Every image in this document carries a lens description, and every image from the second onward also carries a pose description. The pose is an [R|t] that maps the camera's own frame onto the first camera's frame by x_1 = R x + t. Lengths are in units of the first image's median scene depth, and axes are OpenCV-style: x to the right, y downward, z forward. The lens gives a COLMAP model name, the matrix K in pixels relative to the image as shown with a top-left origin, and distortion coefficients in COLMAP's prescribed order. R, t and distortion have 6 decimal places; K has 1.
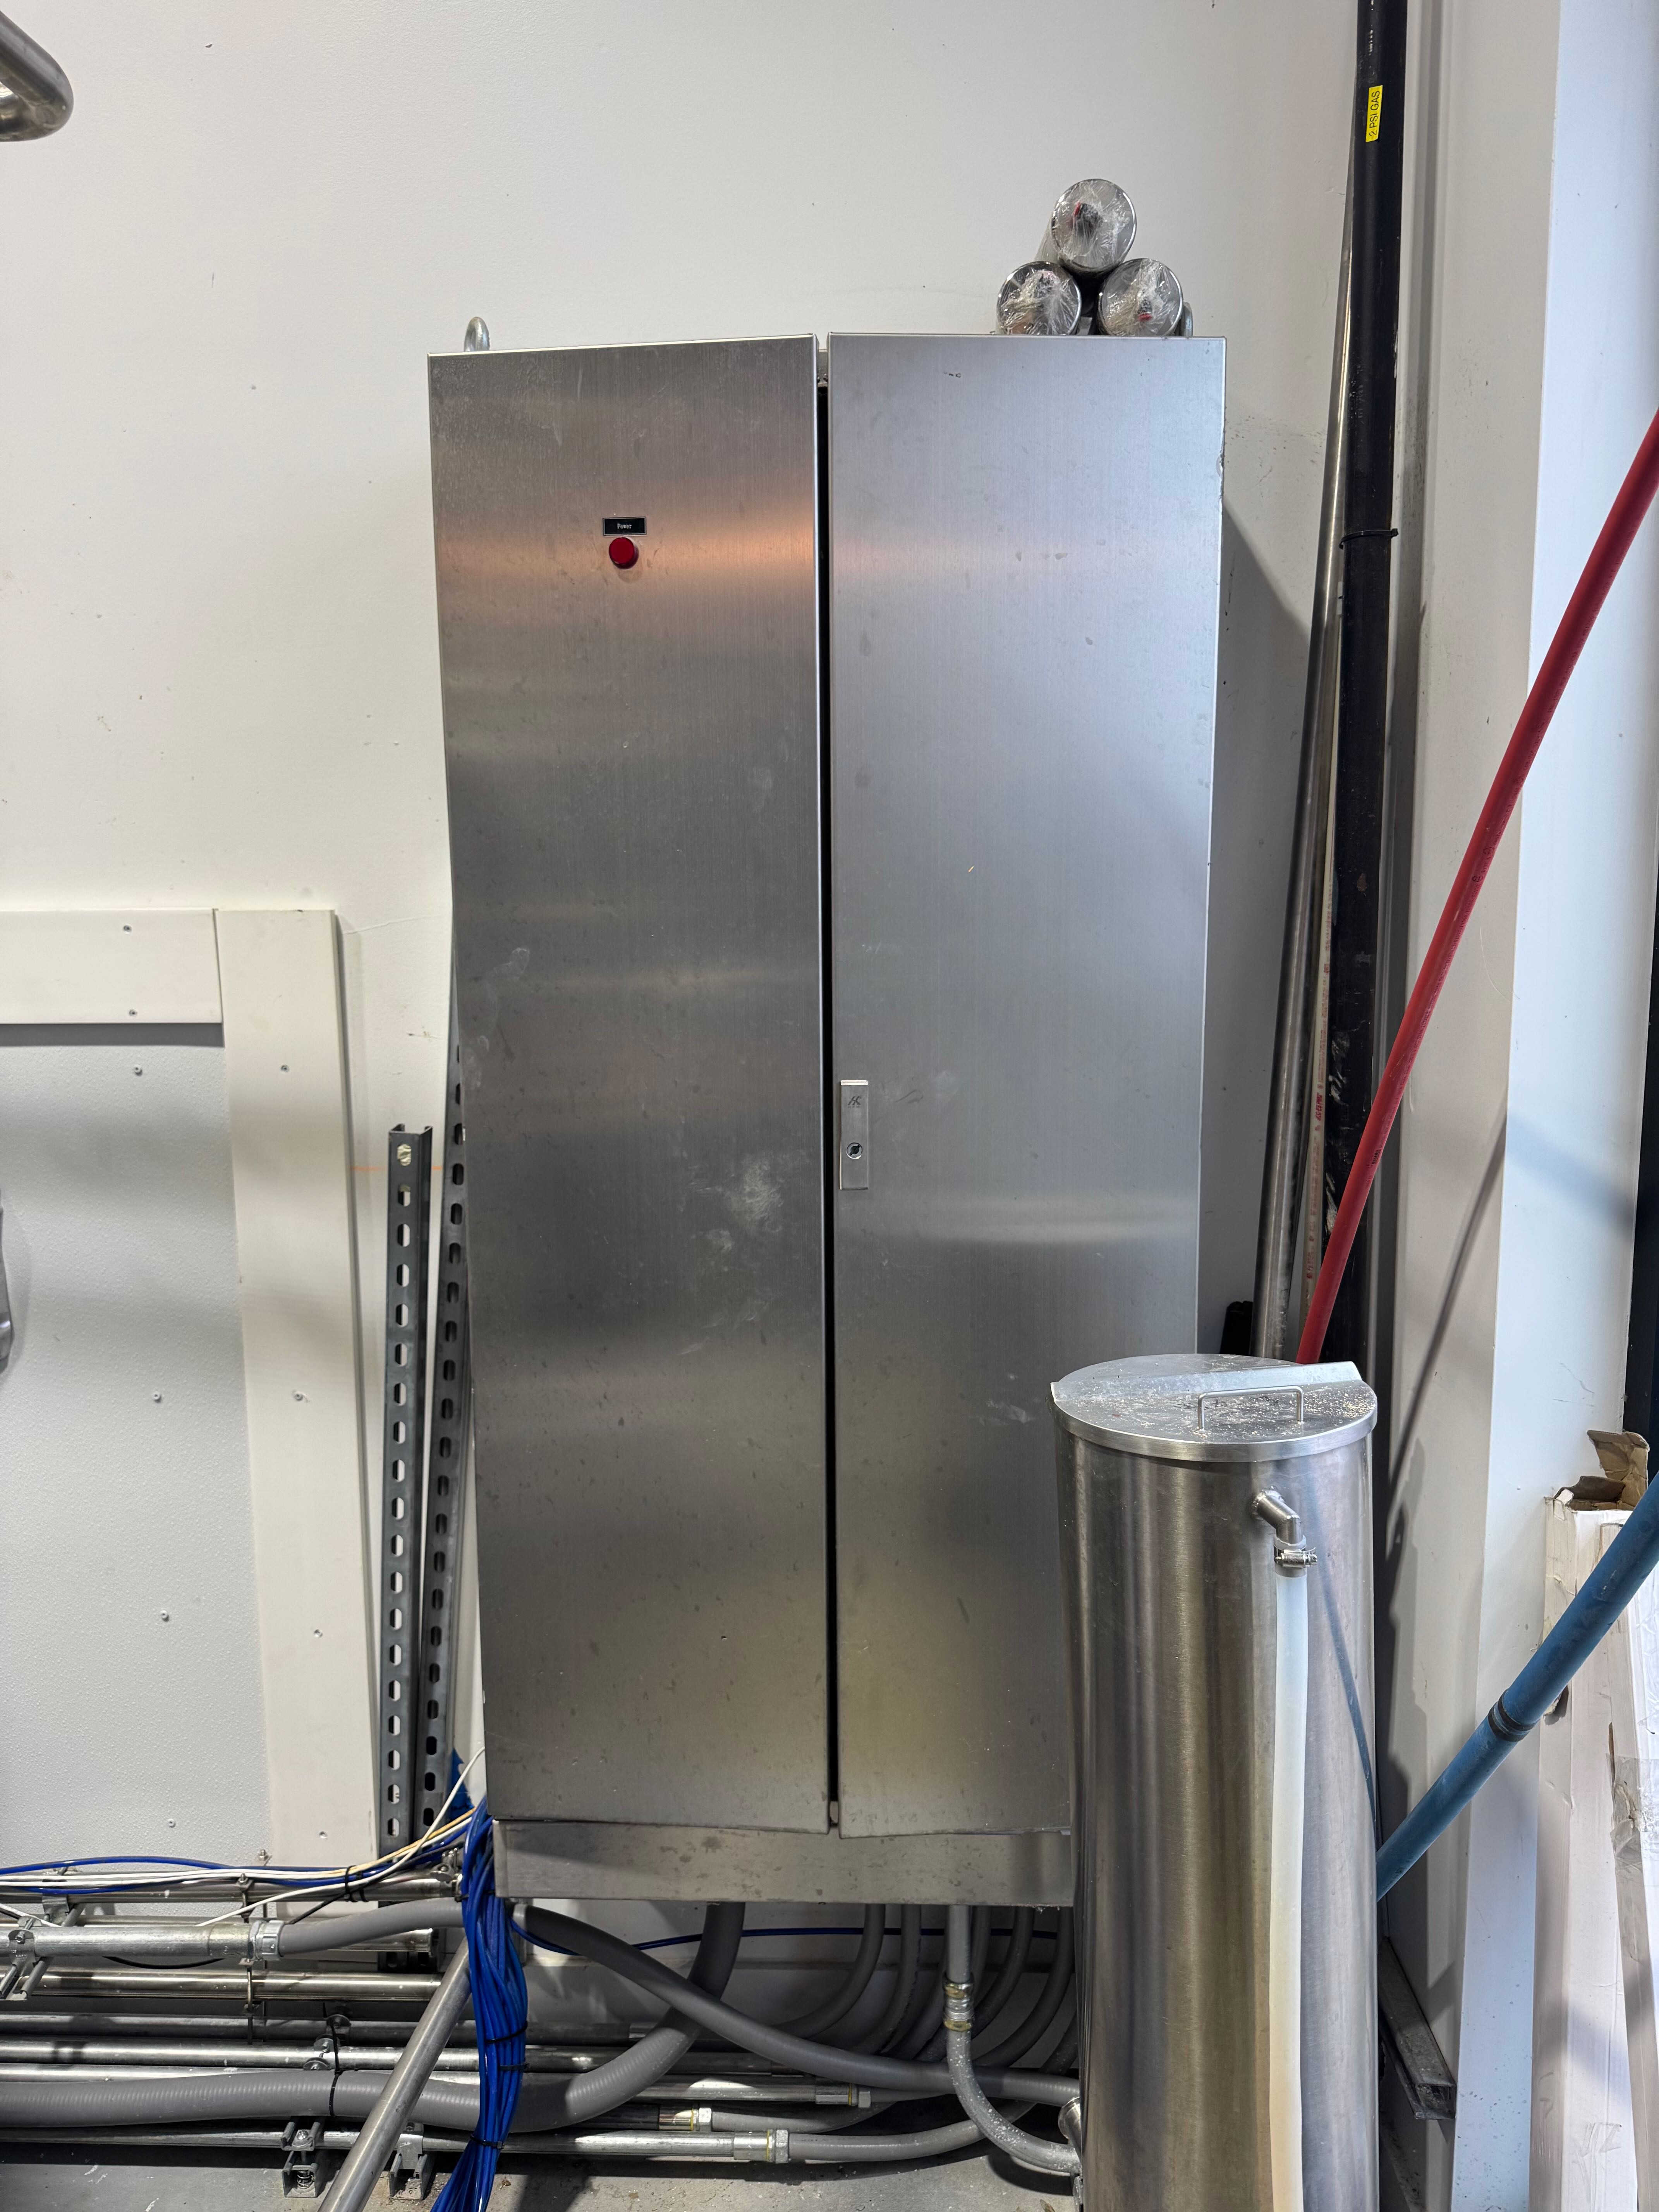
lens RADIAL K [[1543.4, 0, 792.3], [0, 1543.4, 1086.5], [0, 0, 1]] dist [0.020770, -0.034657]
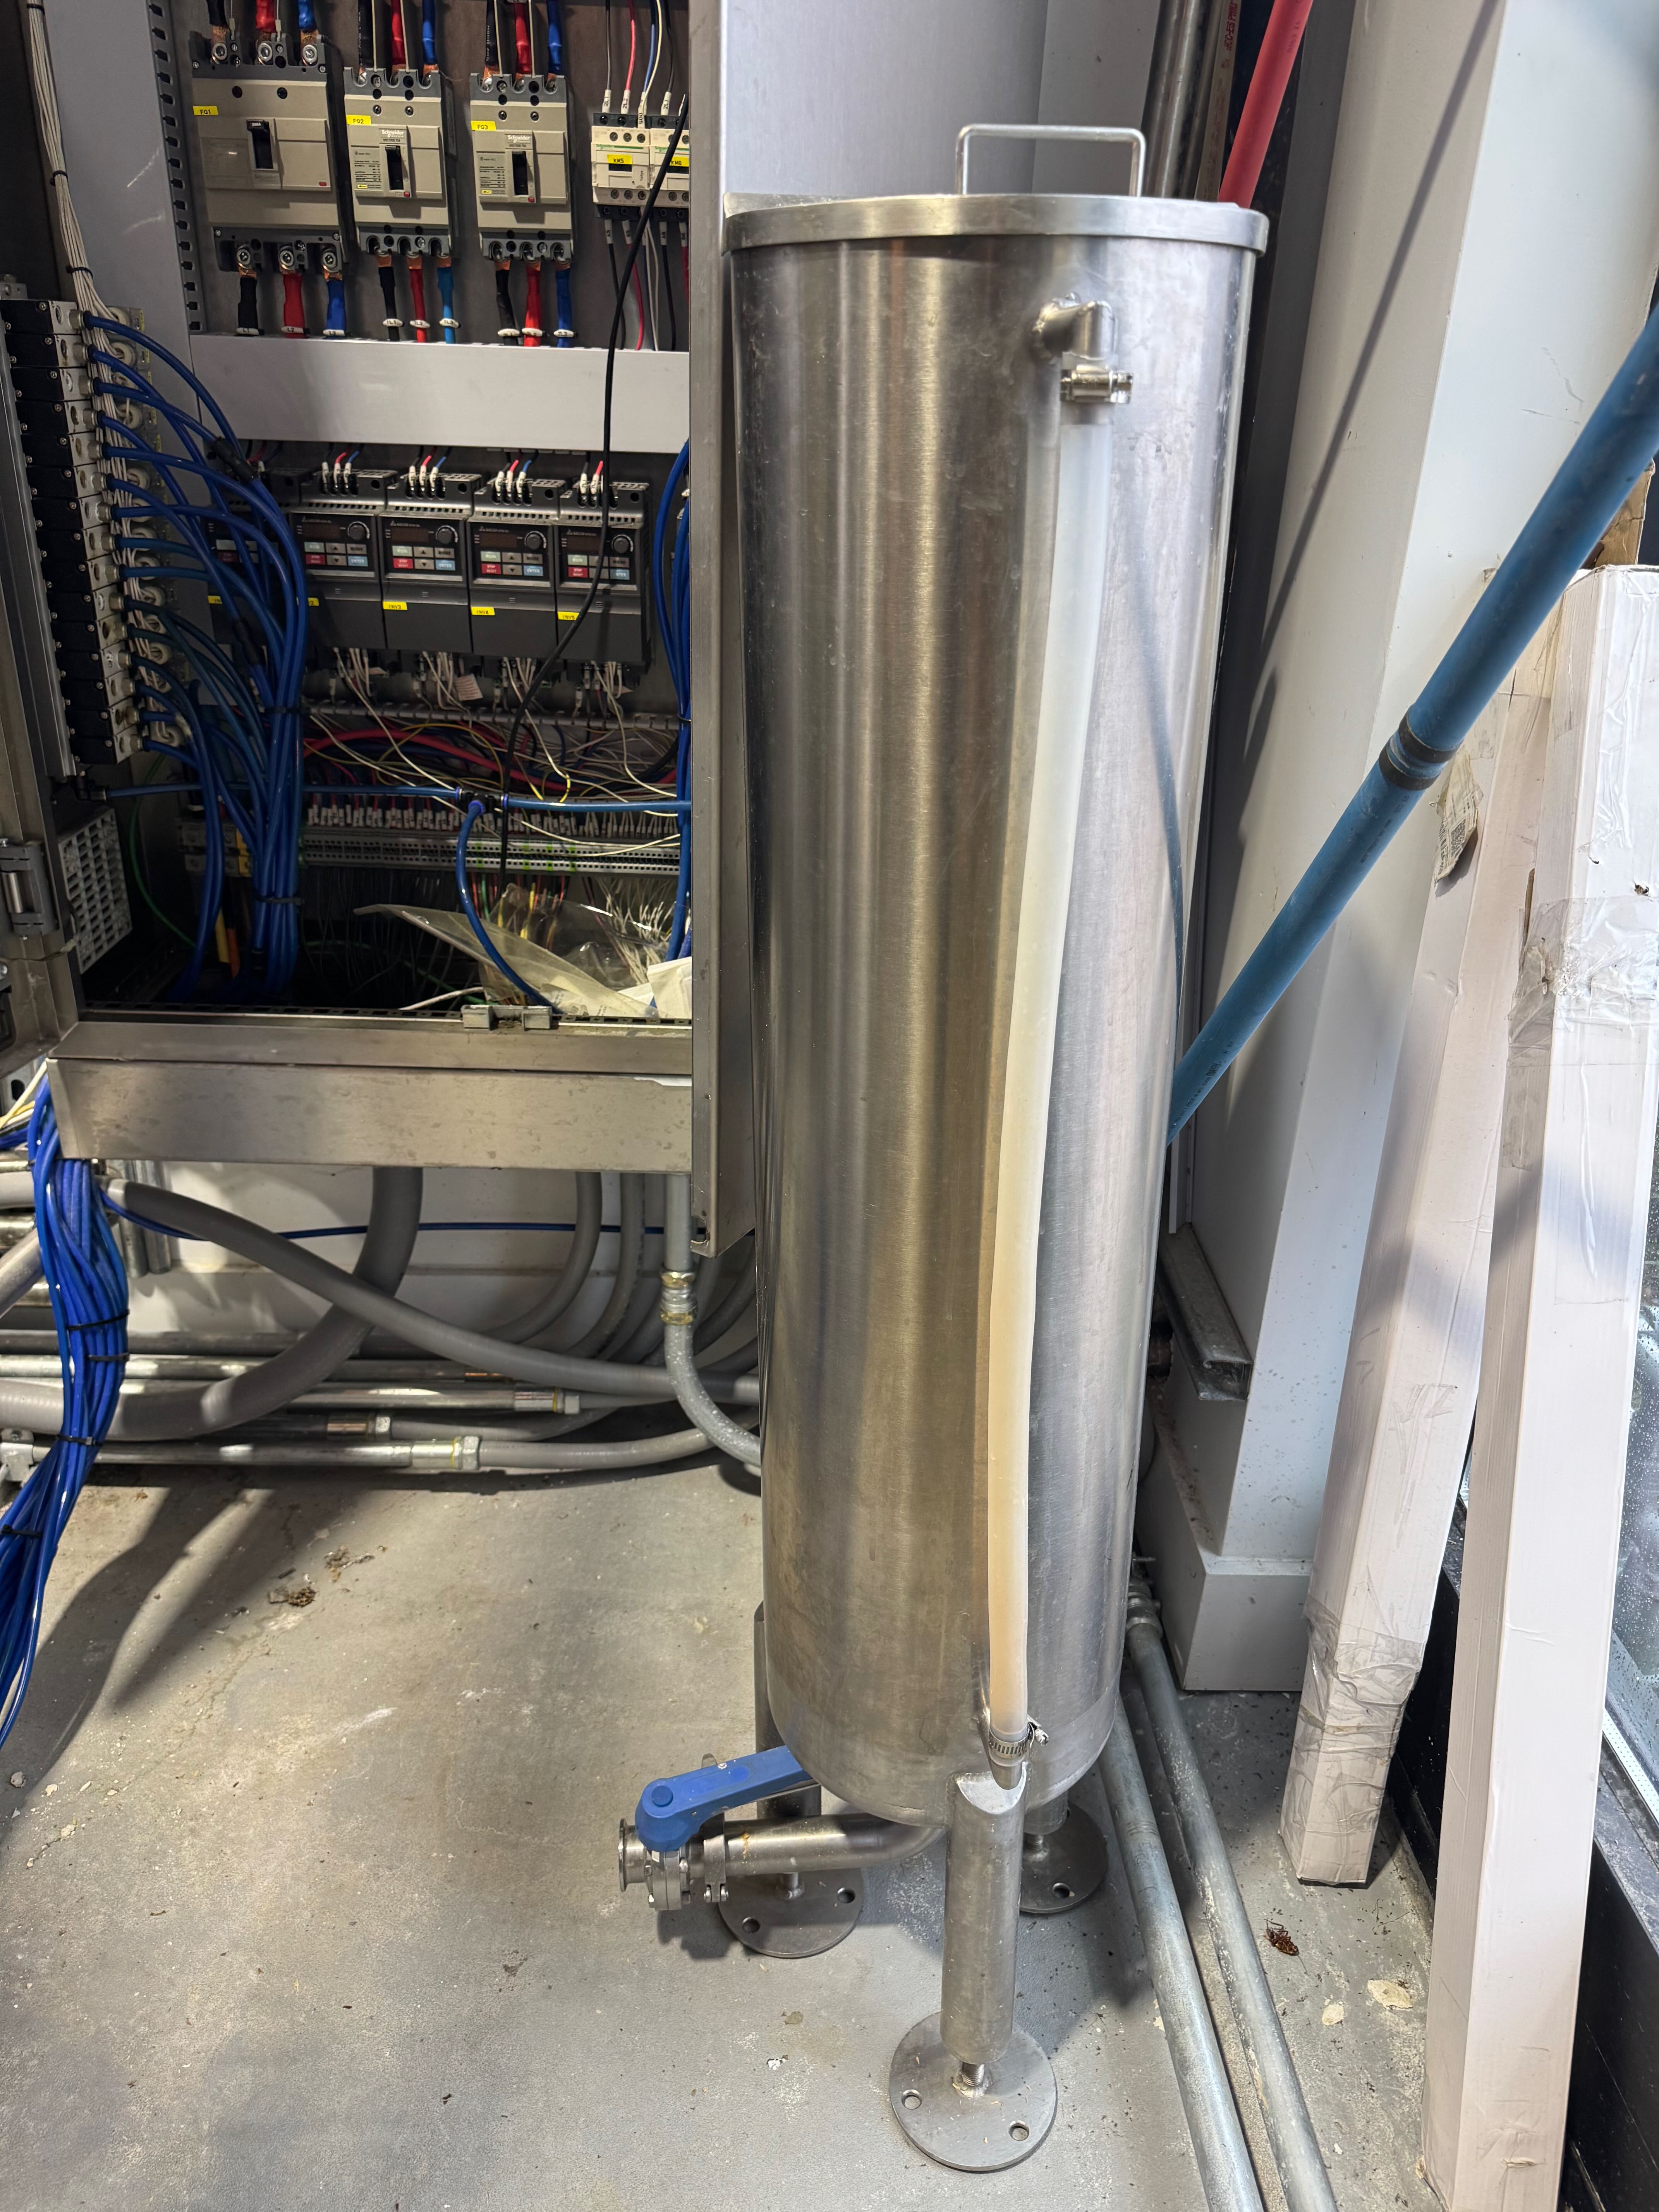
lens RADIAL K [[1543.4, 0, 824.8], [0, 1543.4, 1085.3], [0, 0, 1]] dist [0.020770, -0.034657]
pose [[0.996135, 0.018439, 0.085873, 0.110760], [-0.043771, 0.951870, 0.303359, 0.227520], [-0.076147, -0.305946, 0.948999, 0.242275]]
